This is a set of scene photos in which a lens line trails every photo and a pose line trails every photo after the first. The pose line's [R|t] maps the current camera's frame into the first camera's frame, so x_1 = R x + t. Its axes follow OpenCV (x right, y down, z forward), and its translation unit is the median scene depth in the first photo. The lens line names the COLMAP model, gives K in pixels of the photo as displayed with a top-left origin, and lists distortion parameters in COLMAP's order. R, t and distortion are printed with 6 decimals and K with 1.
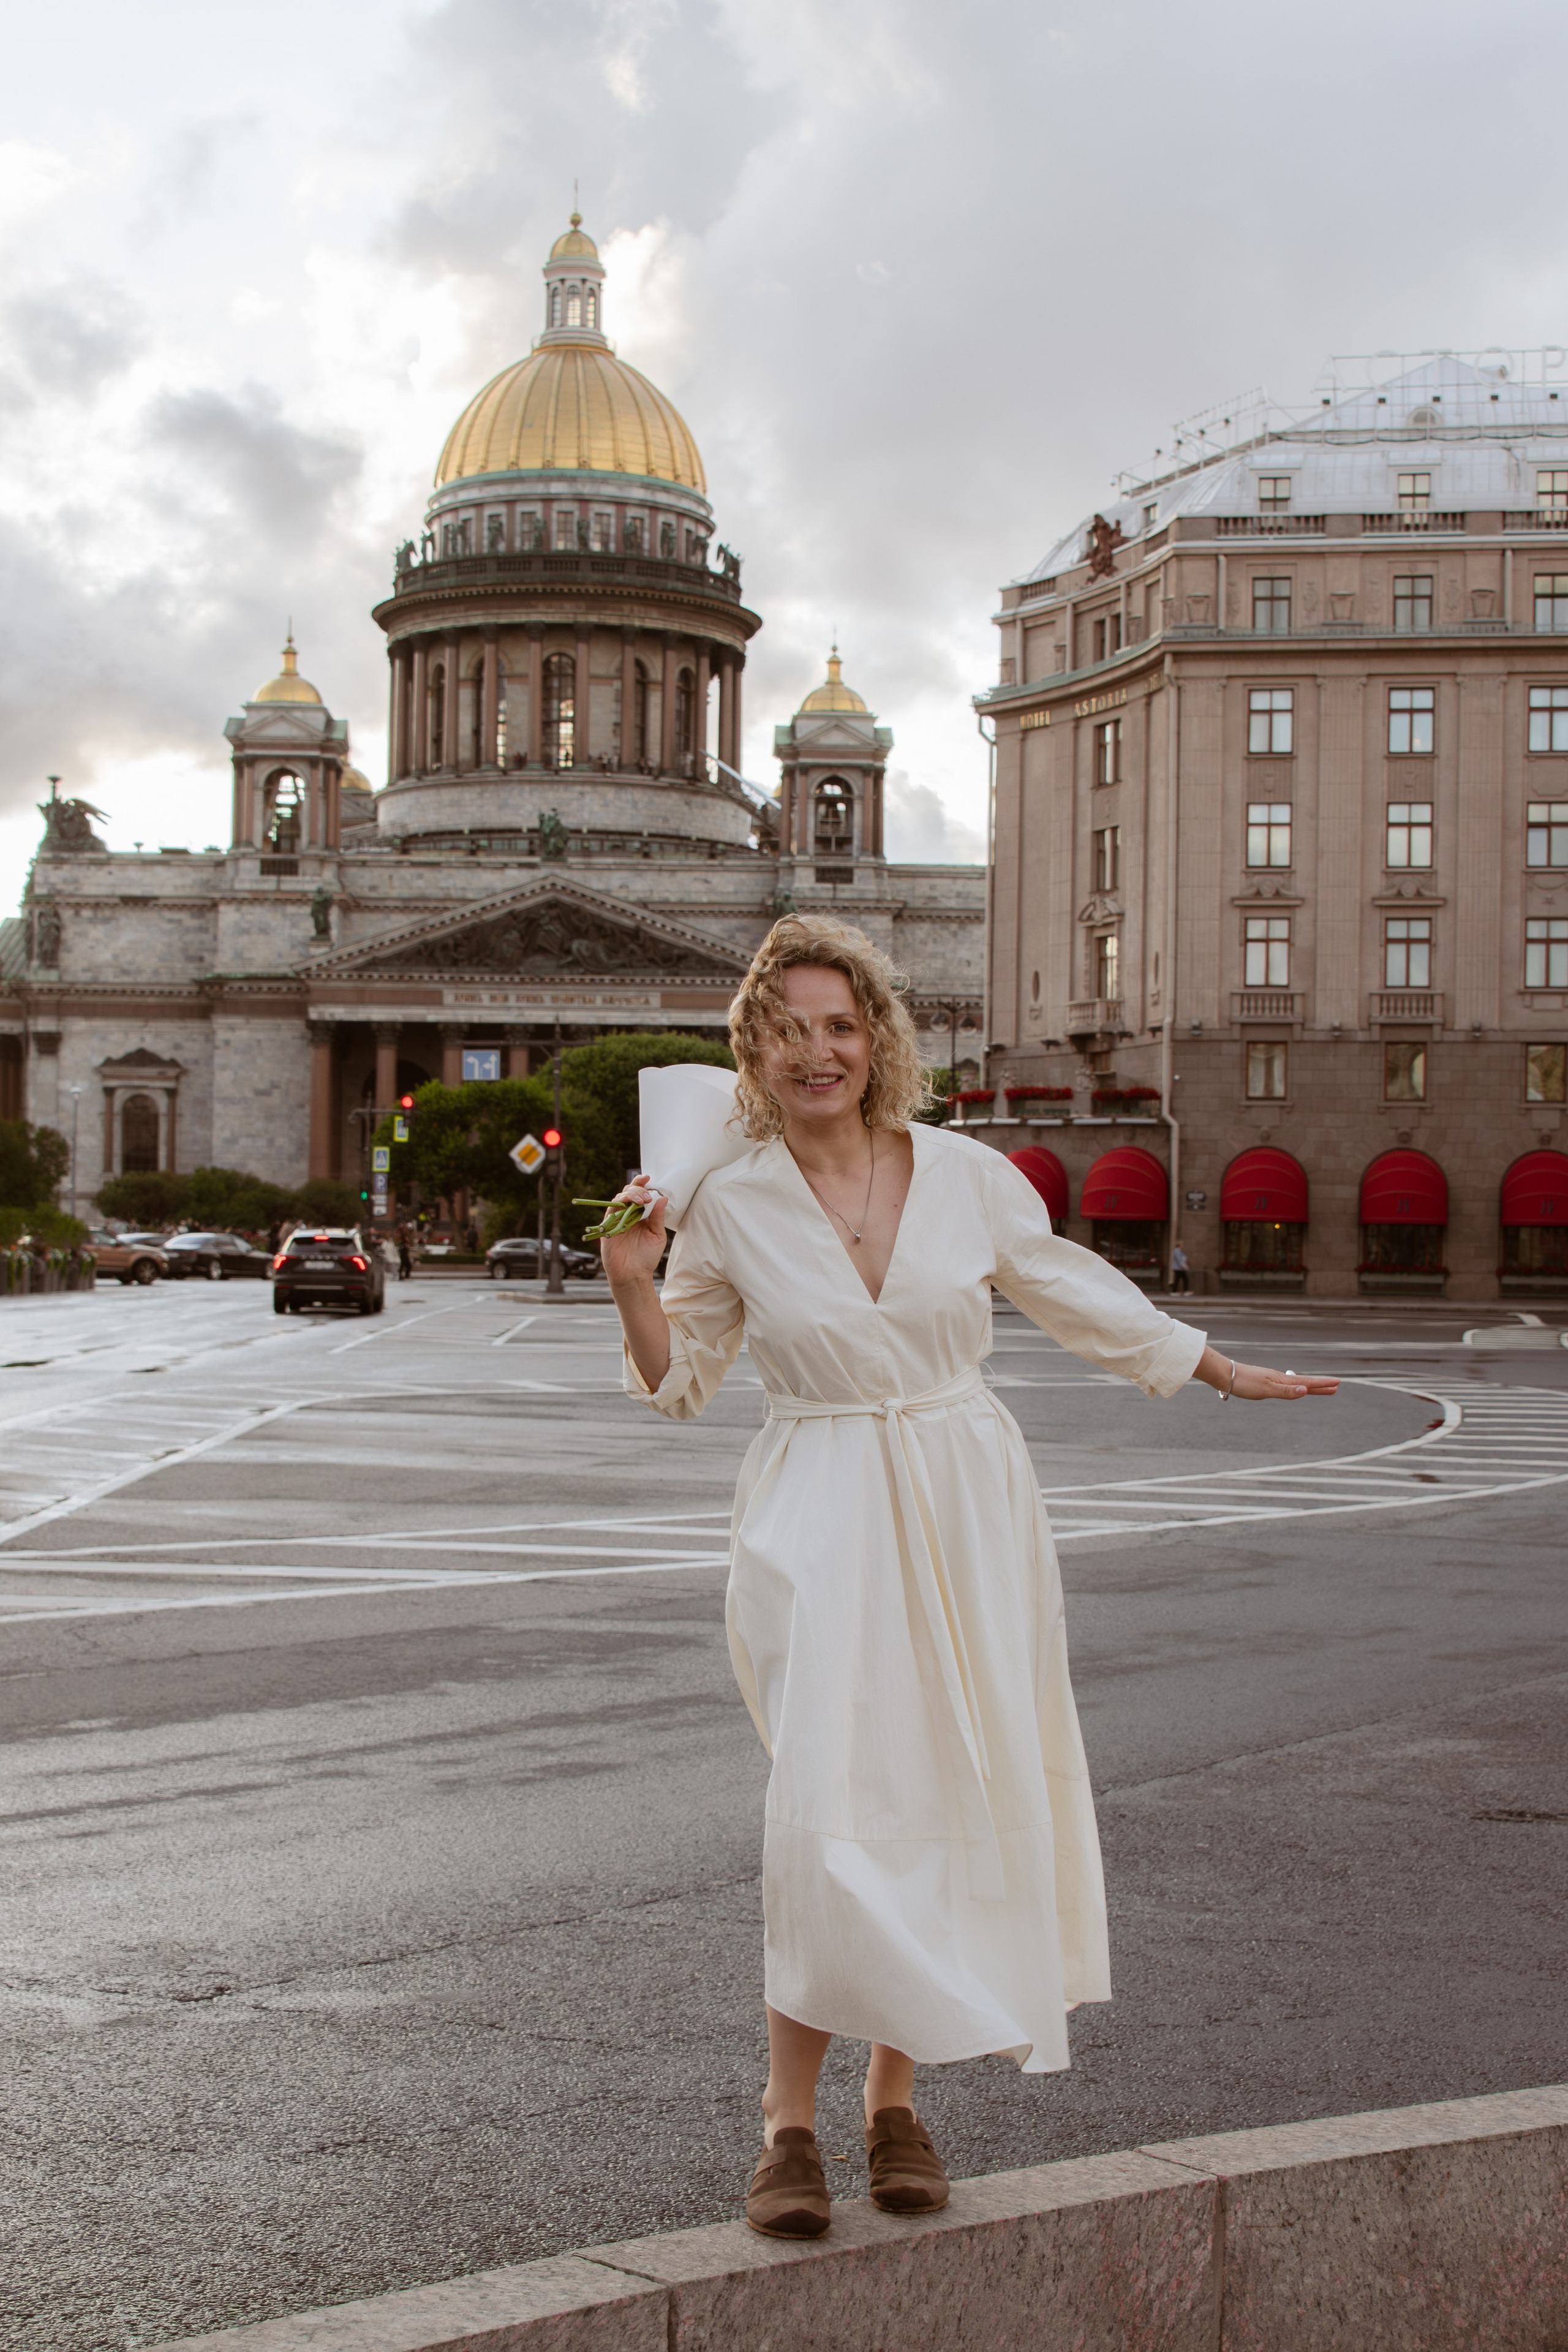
lens RADIAL K [[3344.7, 0, 752.8], [0, 3344.7, 1217.7], [0, 0, 1]] dist [-0.041550, -0.018166]
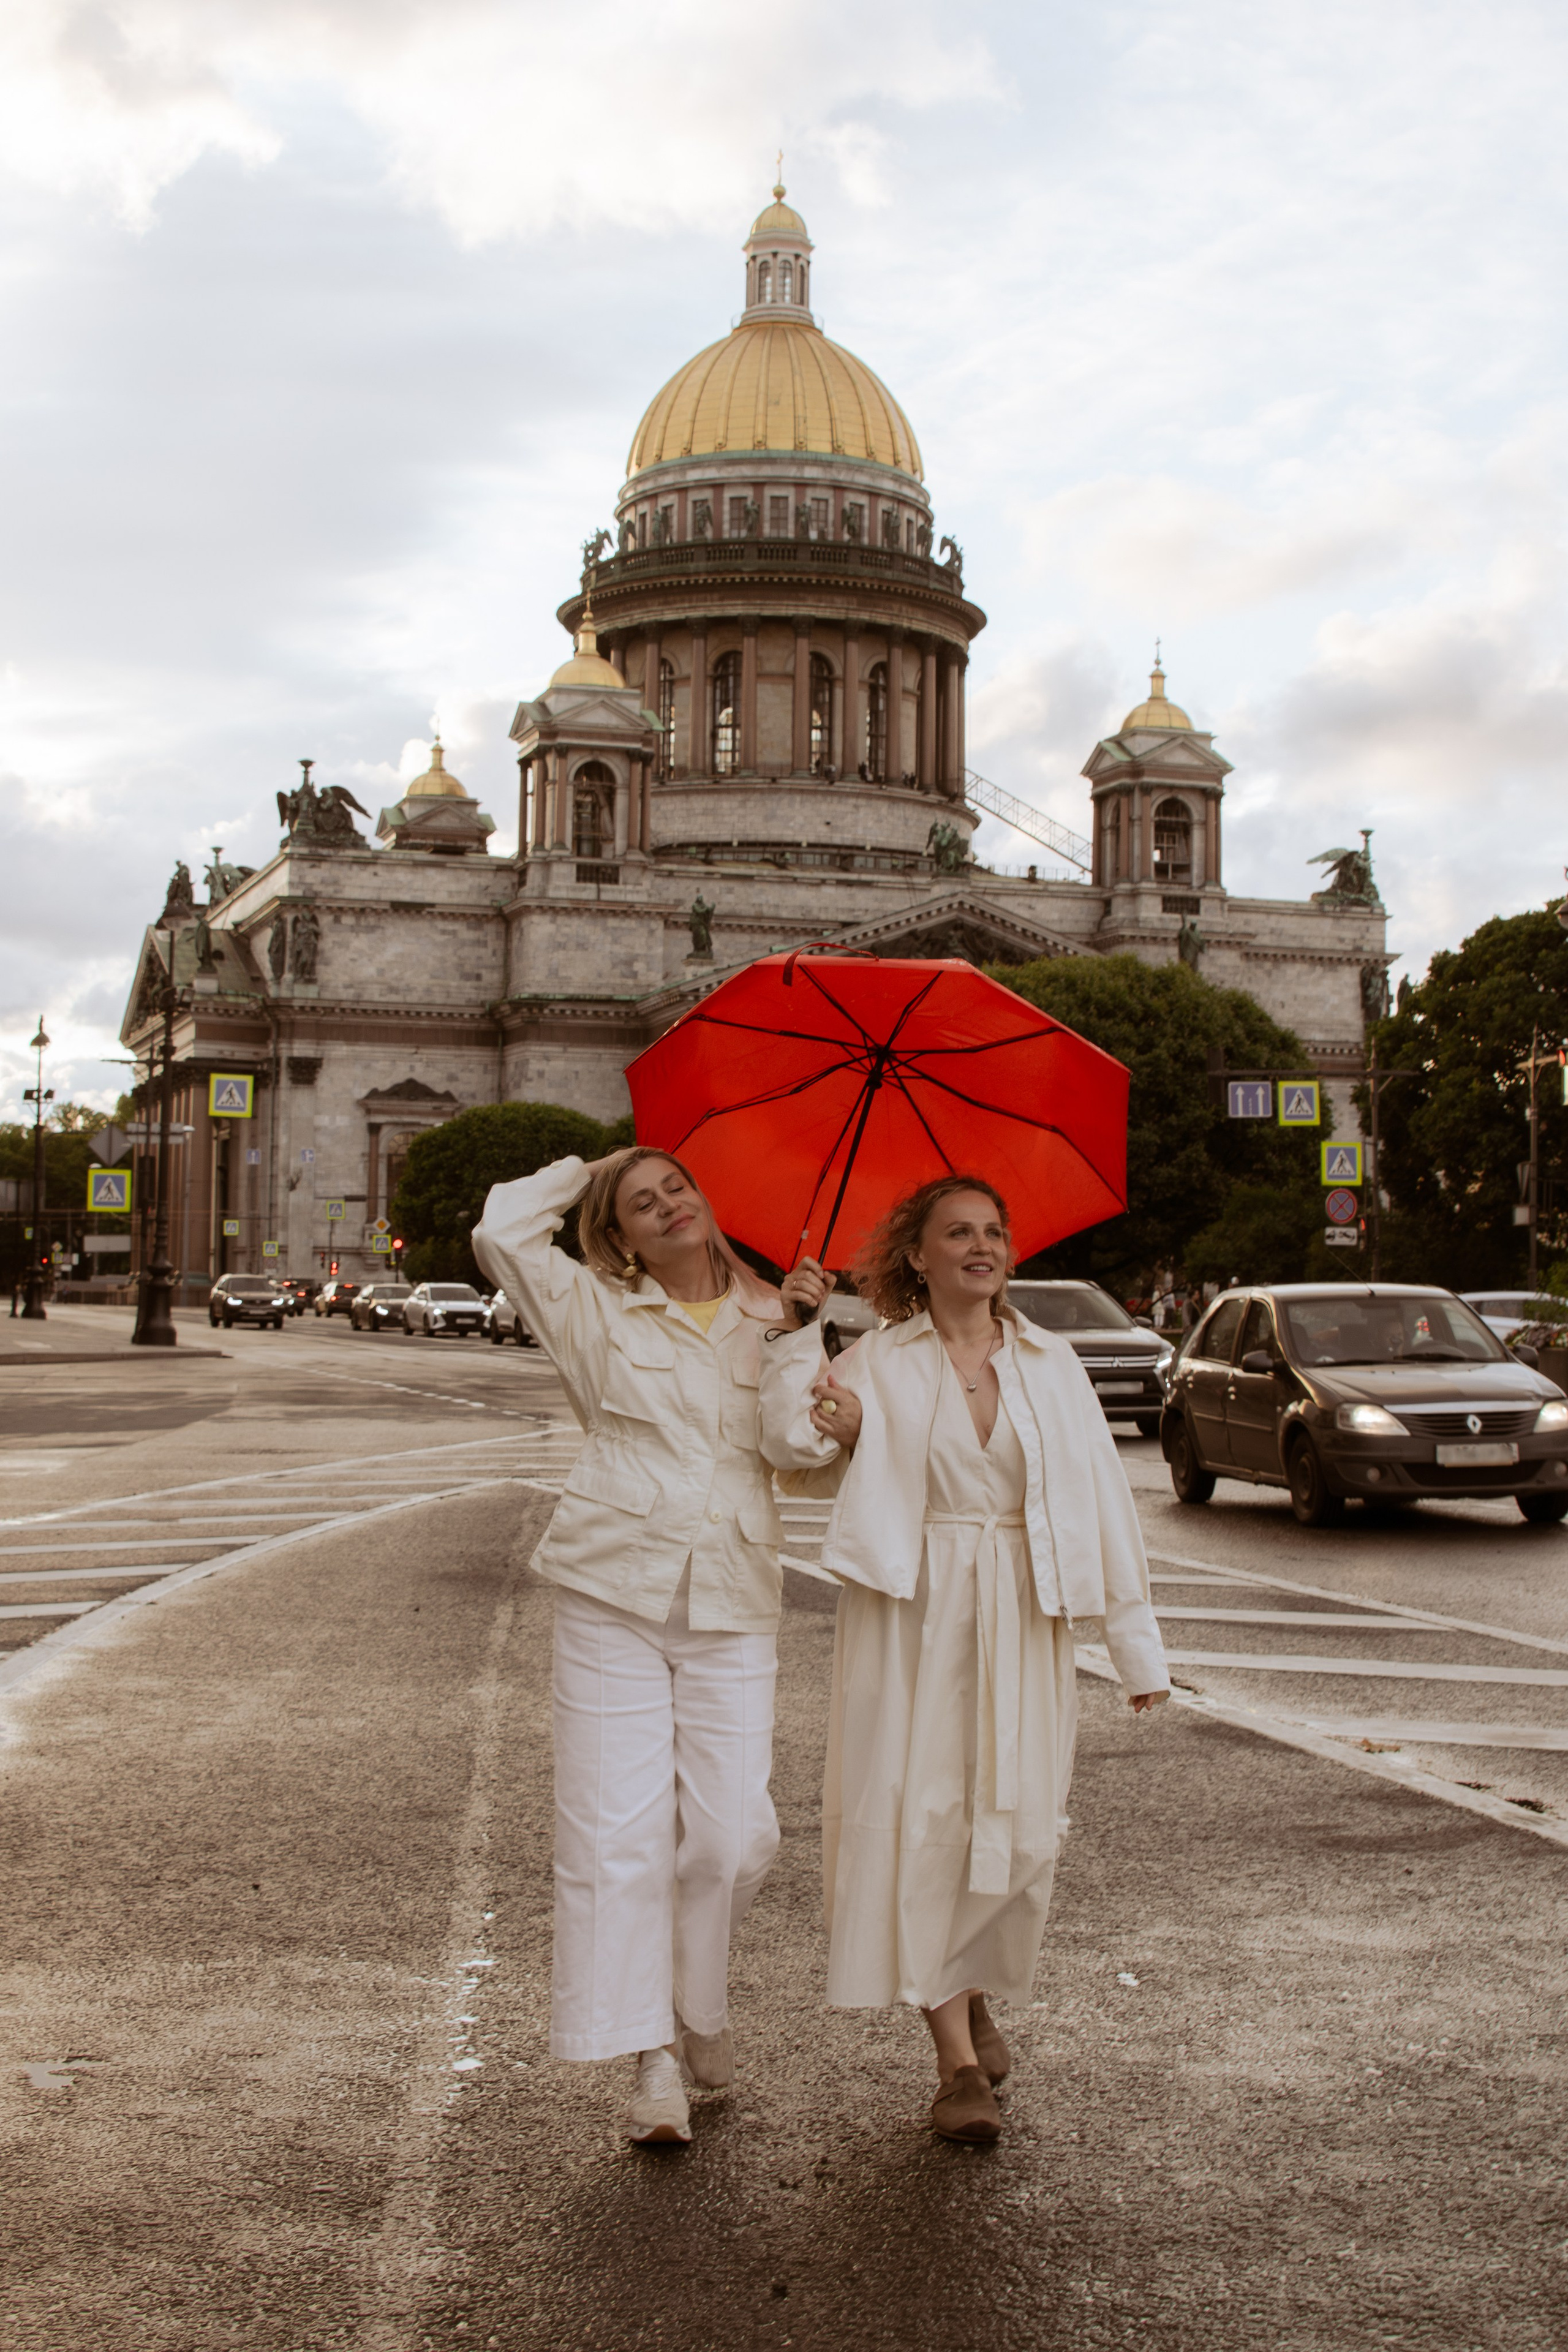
lens RADIAL K [[3102.2, 0, 732.0], [0, 3102.2, 1134.2], [0, 0, 1]] dist [-0.119121, -0.010254]
pose [[0.965649, 0.014260, 0.259460, -0.314249], [-0.003558, 0.999125, -0.041671, -0.003781], [-0.259827, 0.039317, 0.964855, 0.215183]]
